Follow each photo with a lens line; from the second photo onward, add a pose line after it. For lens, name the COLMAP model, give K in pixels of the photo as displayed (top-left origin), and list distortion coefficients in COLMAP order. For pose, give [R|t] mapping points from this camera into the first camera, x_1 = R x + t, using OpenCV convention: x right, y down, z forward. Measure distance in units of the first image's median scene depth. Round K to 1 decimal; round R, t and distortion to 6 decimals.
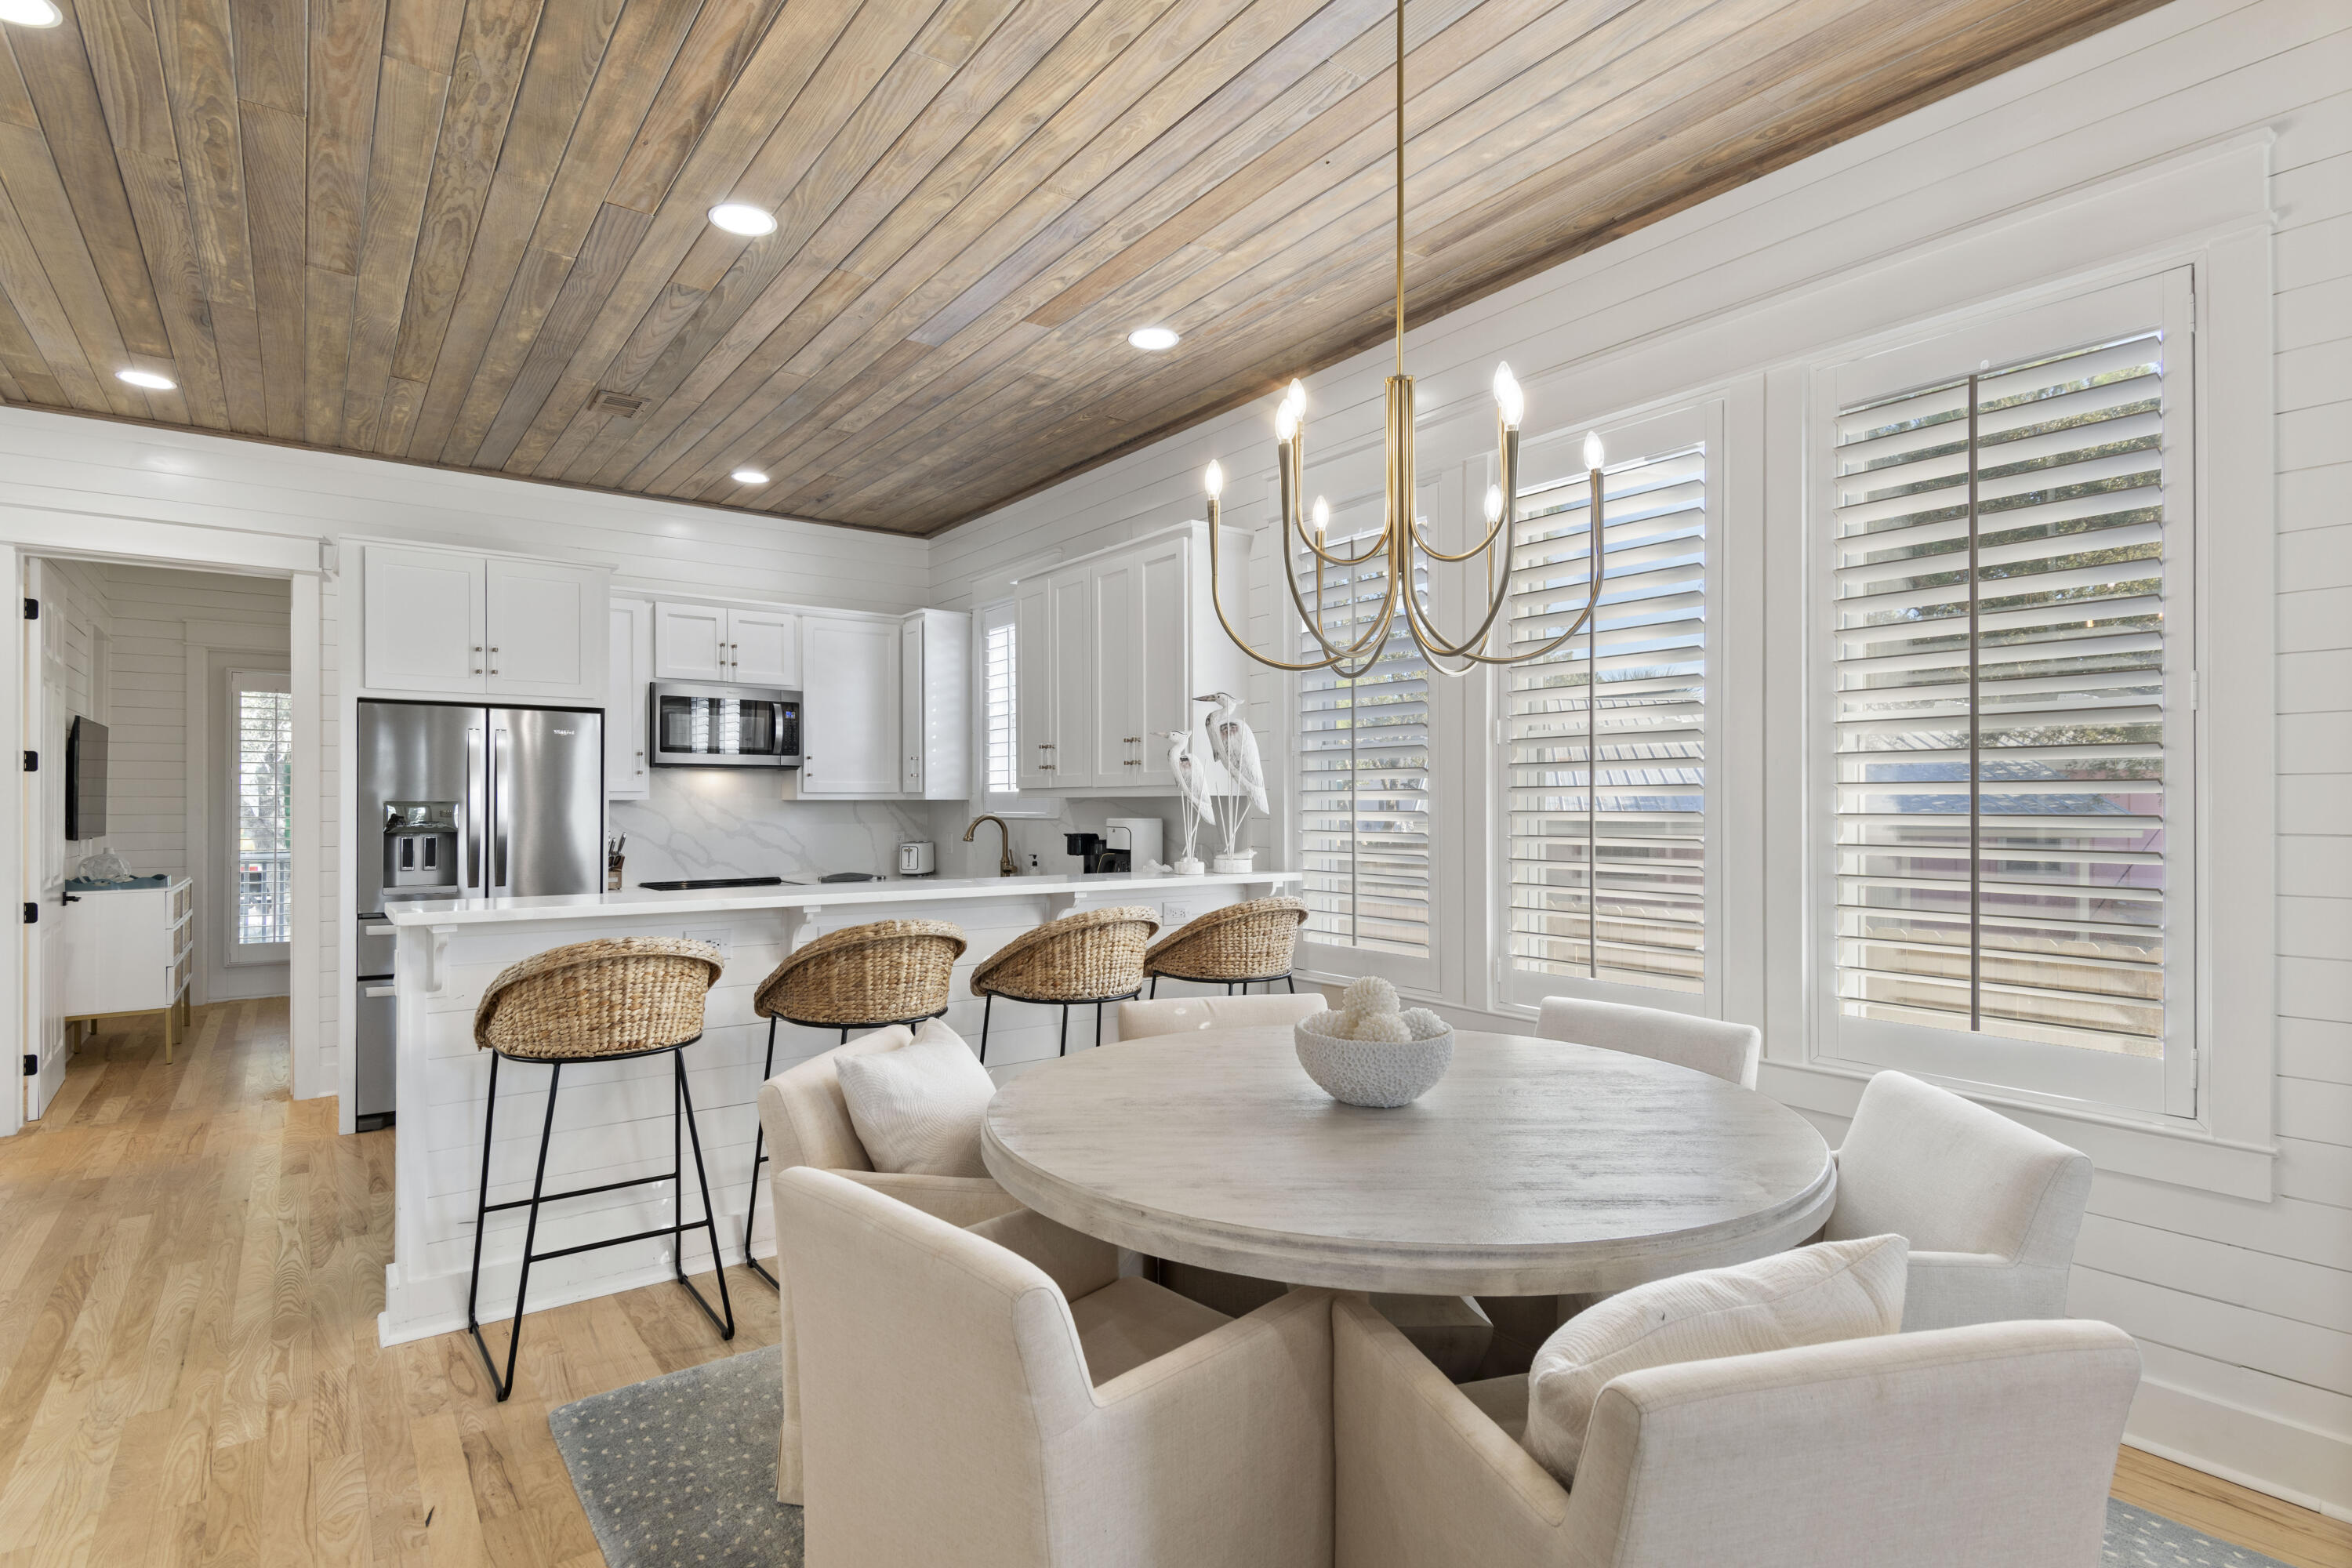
lens RADIAL K [[1178.3, 0, 1194.6], [0, 1178.3, 795.0], [0, 0, 1]] dist [-0.001206, -0.002053]
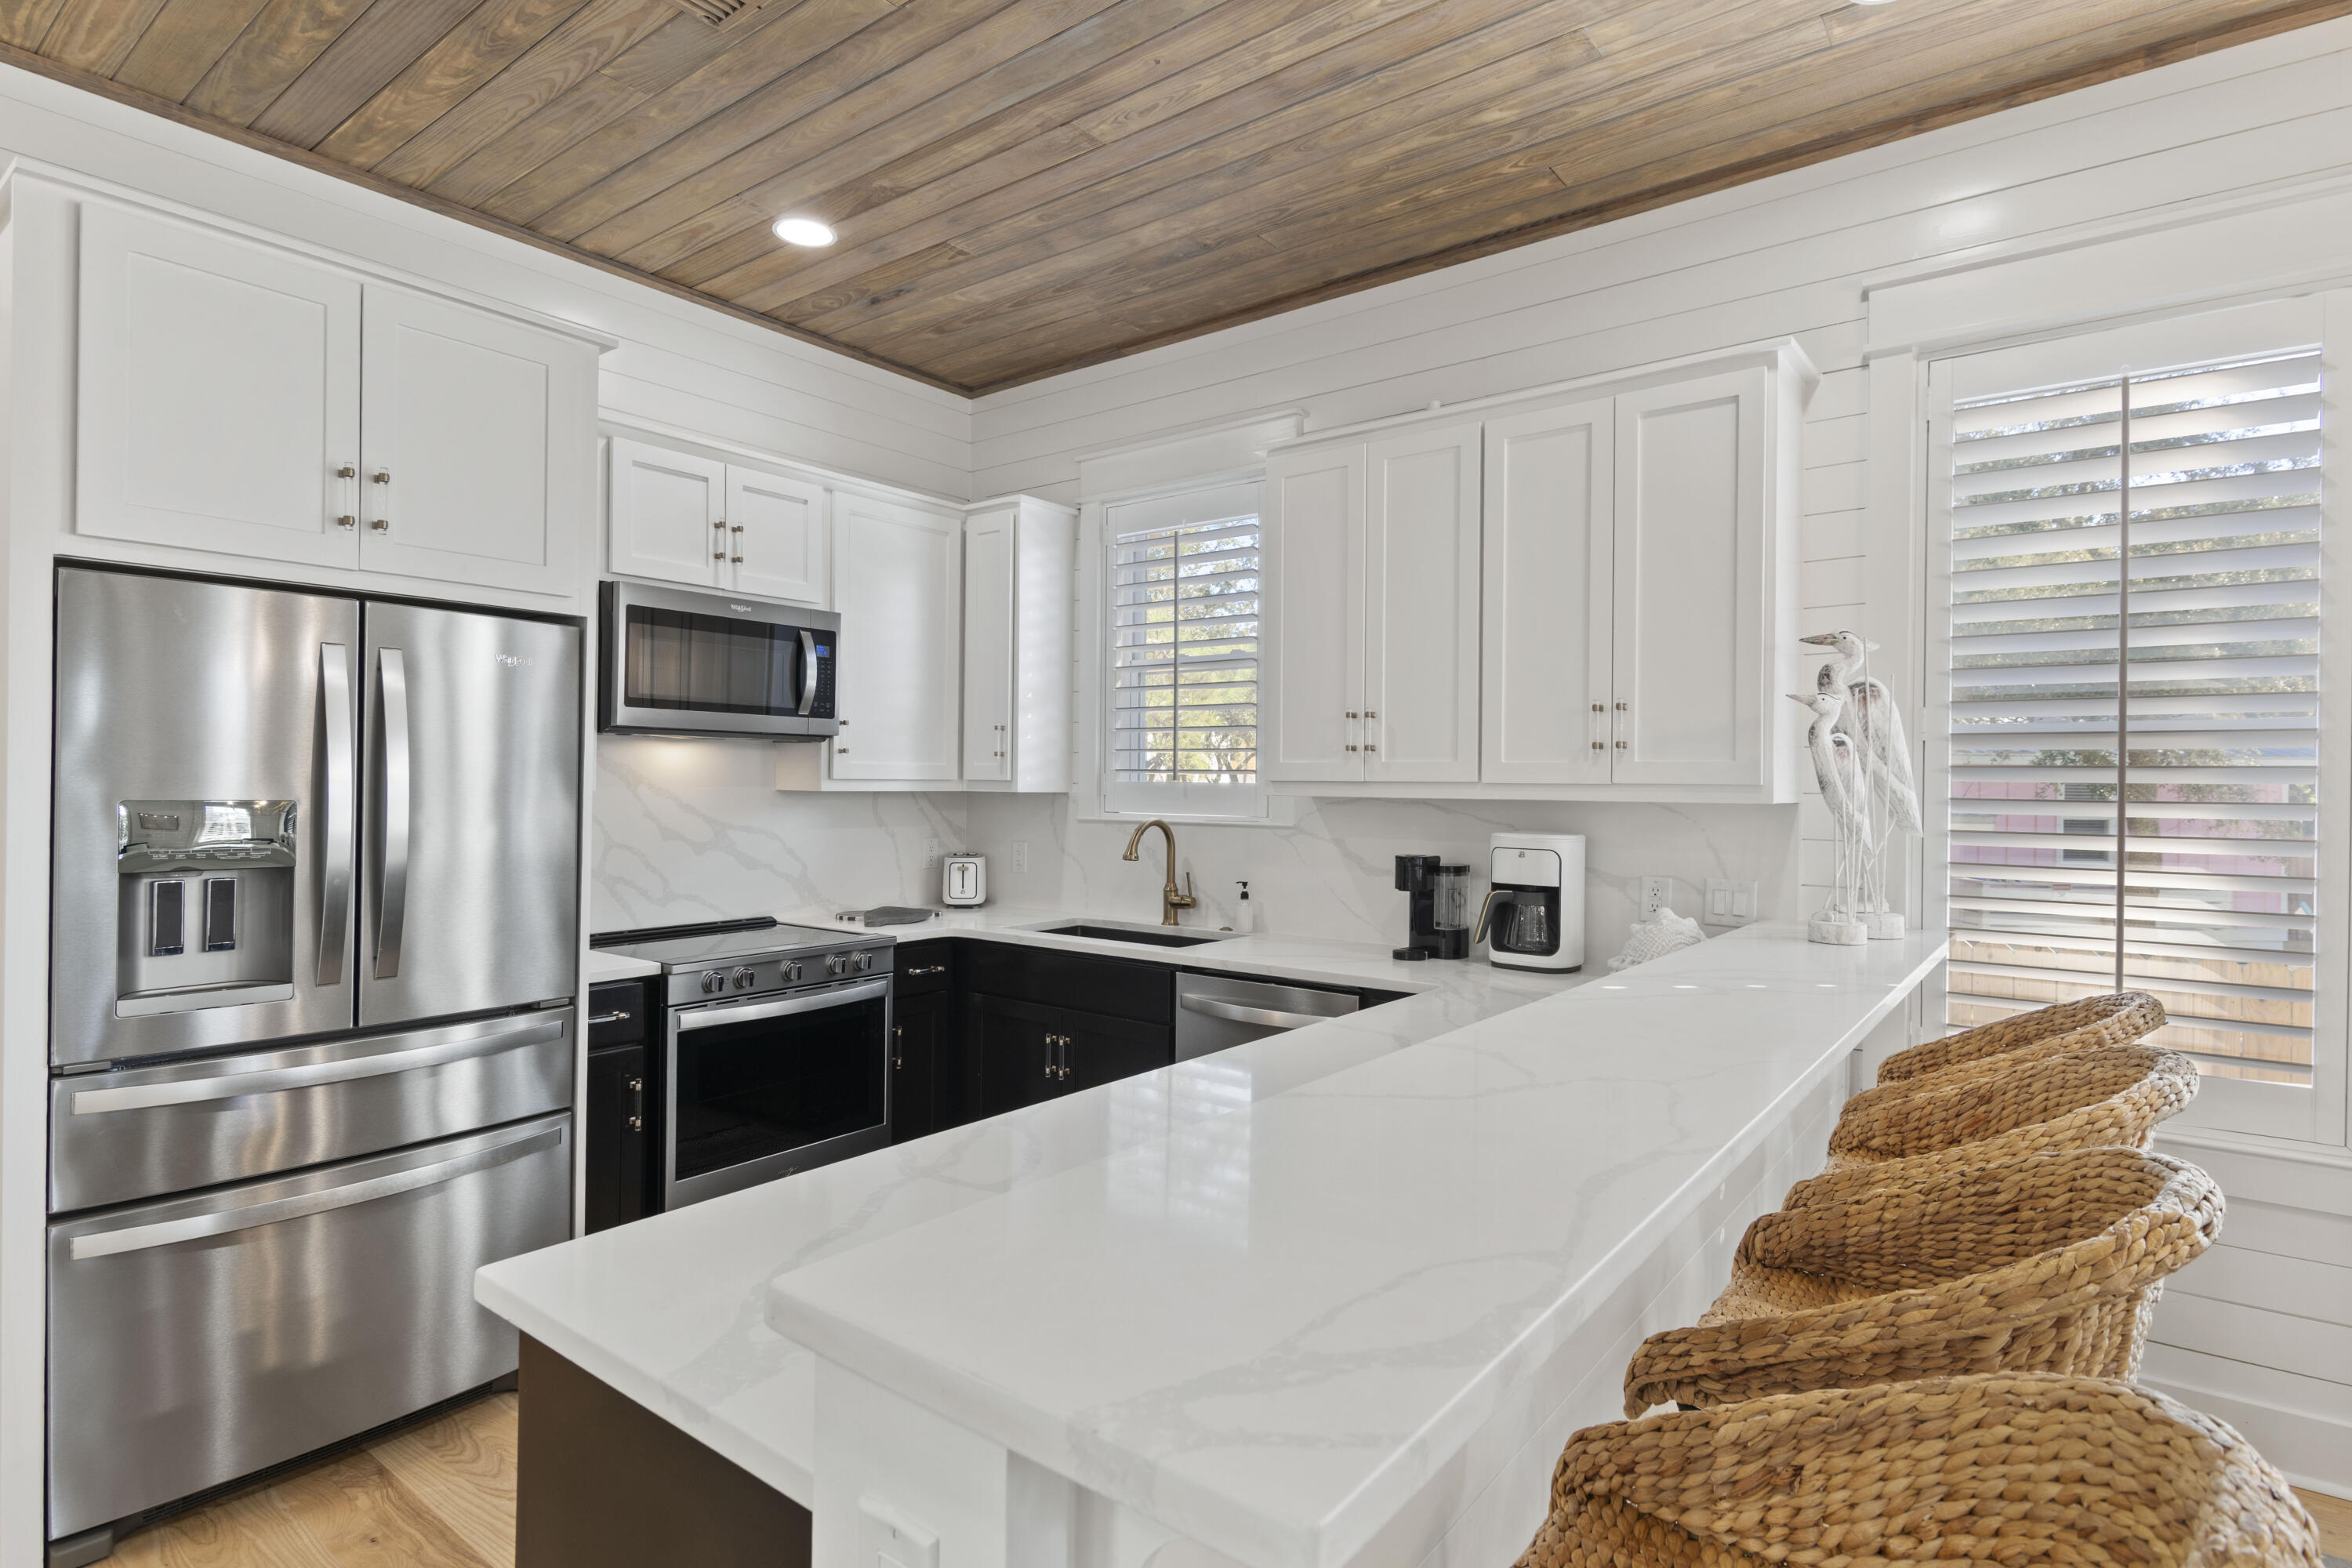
lens RADIAL K [[1178.3, 0, 1162.6], [0, 1178.3, 780.1], [0, 0, 1]] dist [-0.001206, -0.002053]
pose [[0.964835, 0.011030, 0.262624, -0.342458], [-0.013111, 0.999895, 0.006174, -0.008182], [-0.262528, -0.009400, 0.964878, 0.382046]]
